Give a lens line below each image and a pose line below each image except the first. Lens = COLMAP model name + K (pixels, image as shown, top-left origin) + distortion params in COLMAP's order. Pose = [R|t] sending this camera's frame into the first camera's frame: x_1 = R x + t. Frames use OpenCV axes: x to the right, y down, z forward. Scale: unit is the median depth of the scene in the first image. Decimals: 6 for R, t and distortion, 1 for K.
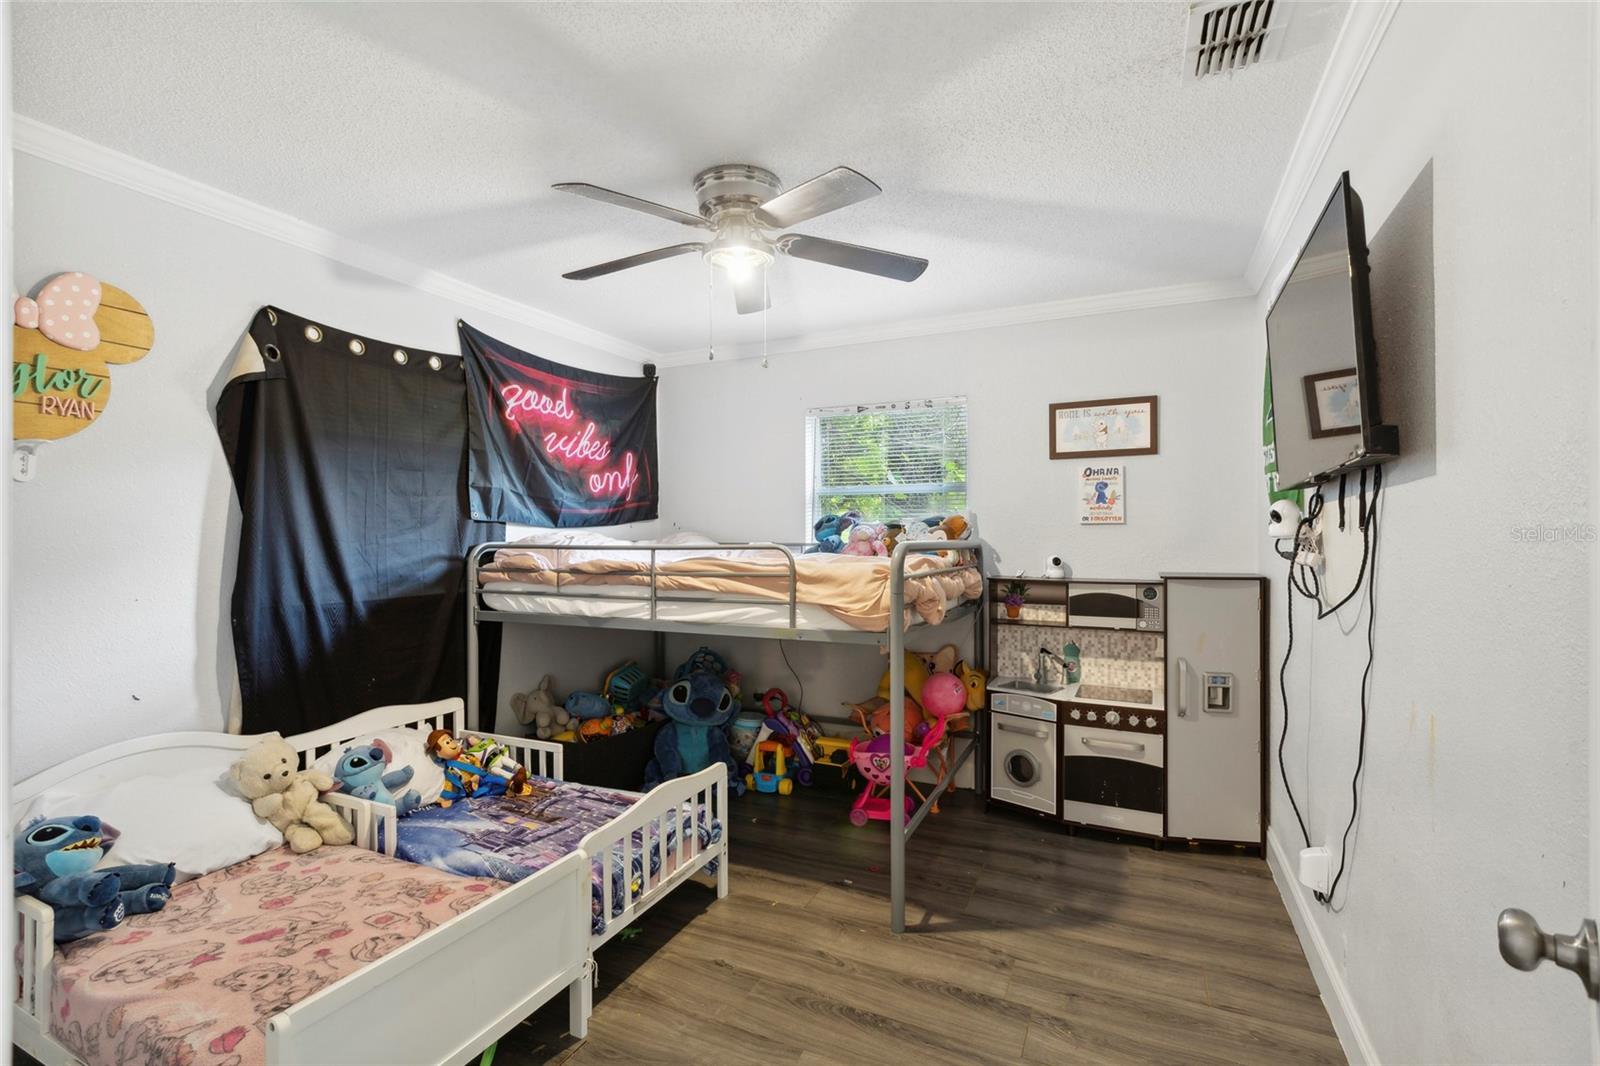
lens RADIAL K [[727.4, 0, 797.1], [0, 727.4, 538.6], [0, 0, 1]] dist [-0.000636, 0.000674]
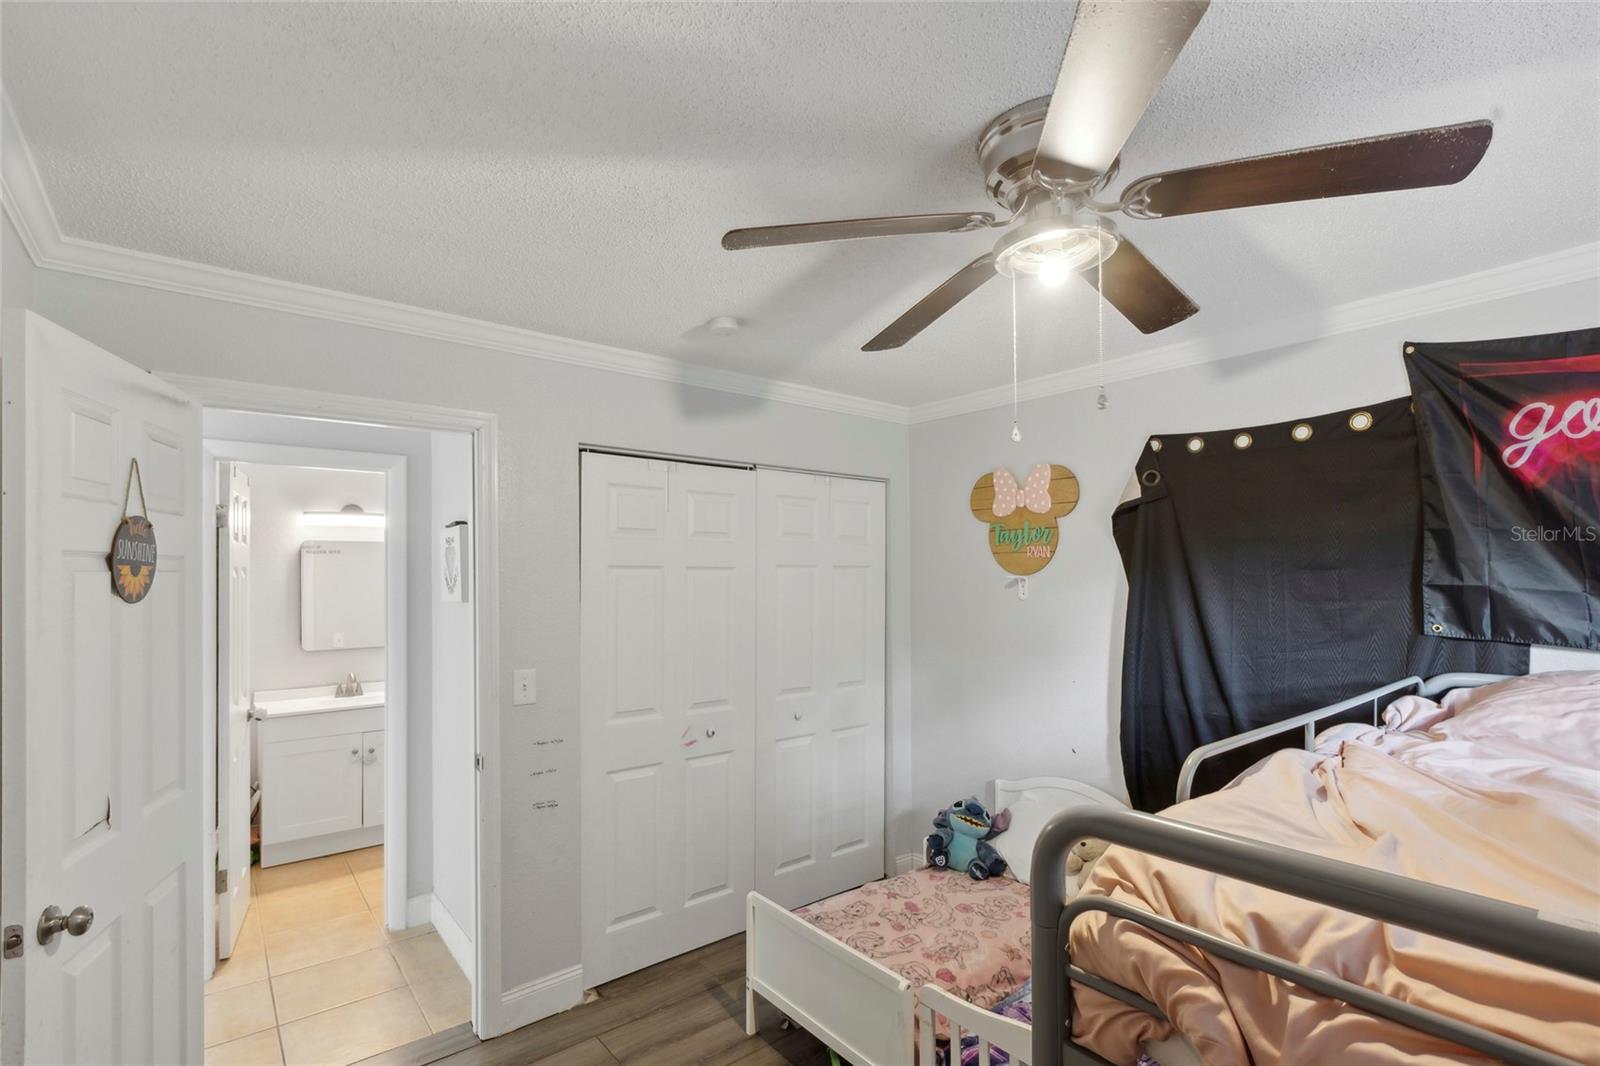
lens RADIAL K [[727.4, 0, 770.0], [0, 727.4, 564.8], [0, 0, 1]] dist [-0.000636, 0.000674]
pose [[-0.454370, -0.005763, -0.890795, 0.454795], [0.012310, 0.999843, -0.012748, -0.097147], [0.890728, -0.016758, -0.454227, 0.831041]]
